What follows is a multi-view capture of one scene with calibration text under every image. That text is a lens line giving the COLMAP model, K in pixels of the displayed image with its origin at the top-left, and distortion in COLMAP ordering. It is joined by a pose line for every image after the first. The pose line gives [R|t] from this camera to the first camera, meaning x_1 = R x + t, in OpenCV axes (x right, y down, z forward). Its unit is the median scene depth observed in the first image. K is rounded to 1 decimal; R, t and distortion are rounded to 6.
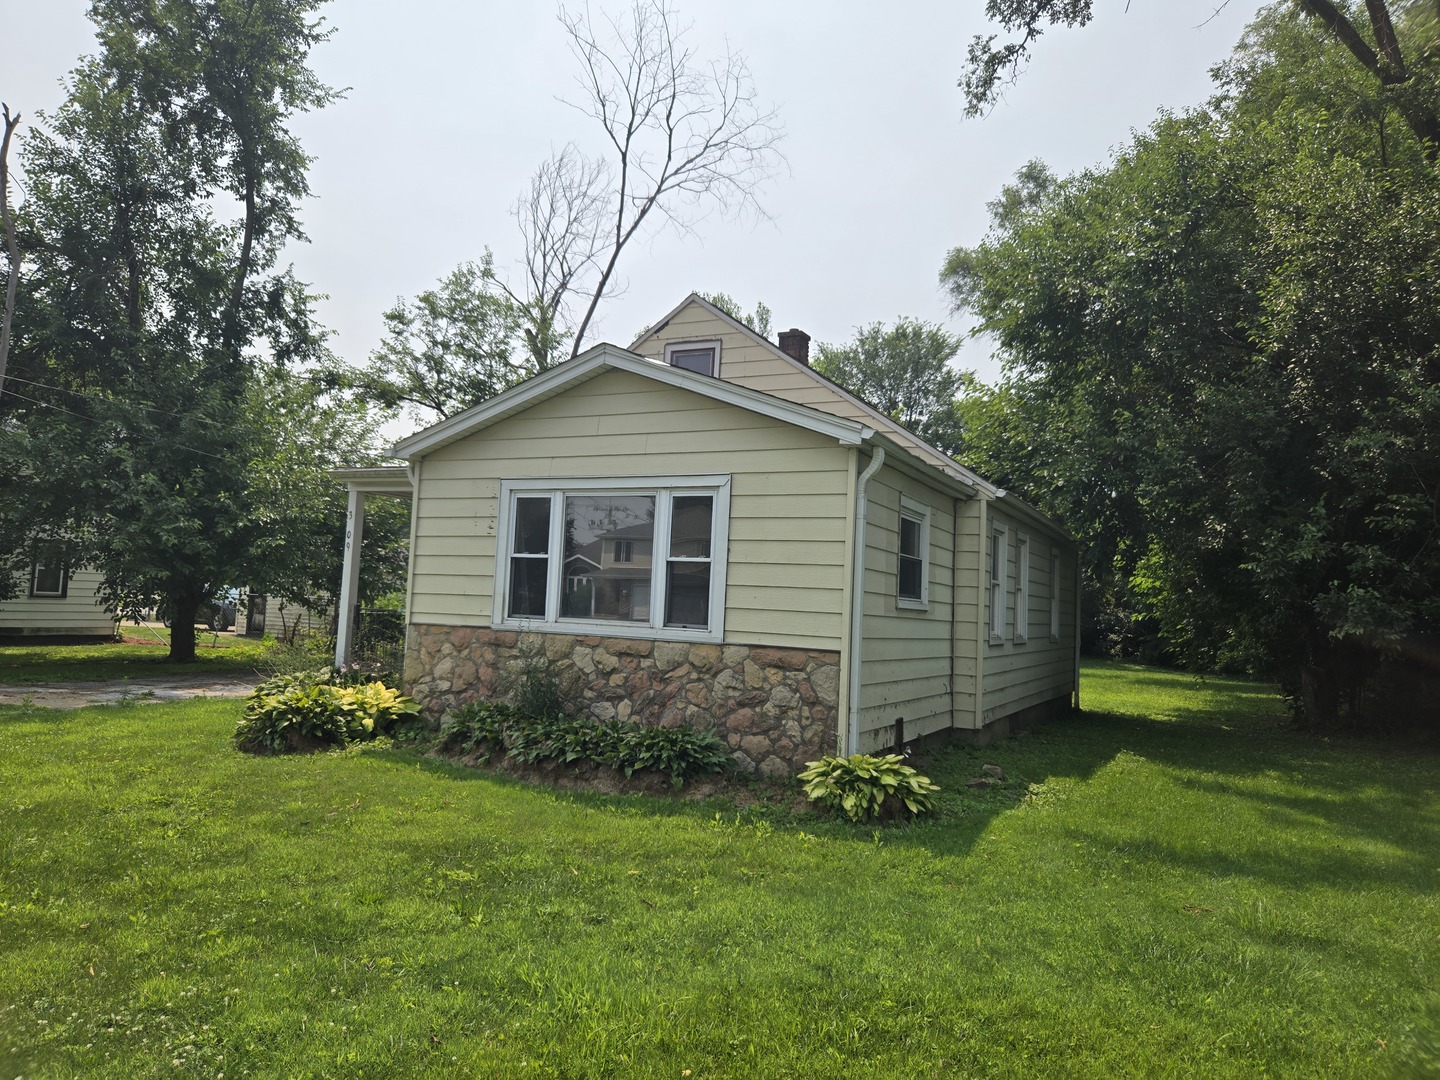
lens RADIAL K [[943.8, 0, 720.0], [0, 943.8, 540.0], [0, 0, 1]] dist [0.042813, -0.001249]
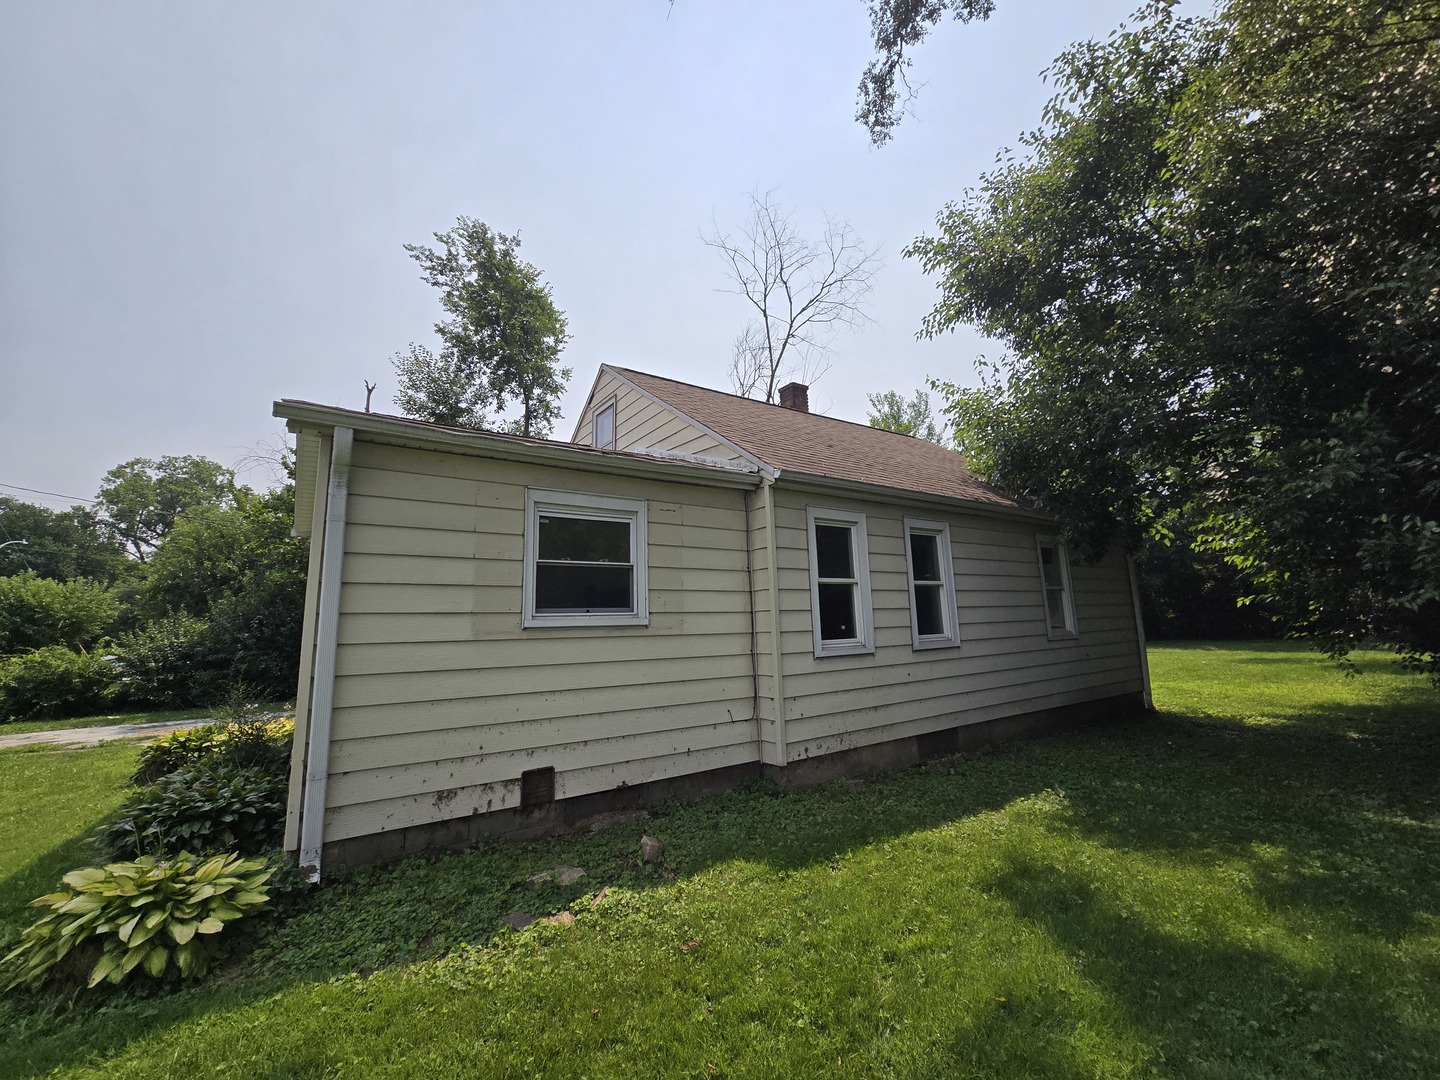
lens RADIAL K [[580.3, 0, 729.7], [0, 580.3, 532.8], [0, 0, 1]] dist [-0.001074, -0.000509]
pose [[0.881983, -0.148060, -0.447420, 0.345203], [0.105460, 0.987299, -0.118826, 0.041873], [0.459330, 0.057618, 0.886395, 0.384170]]
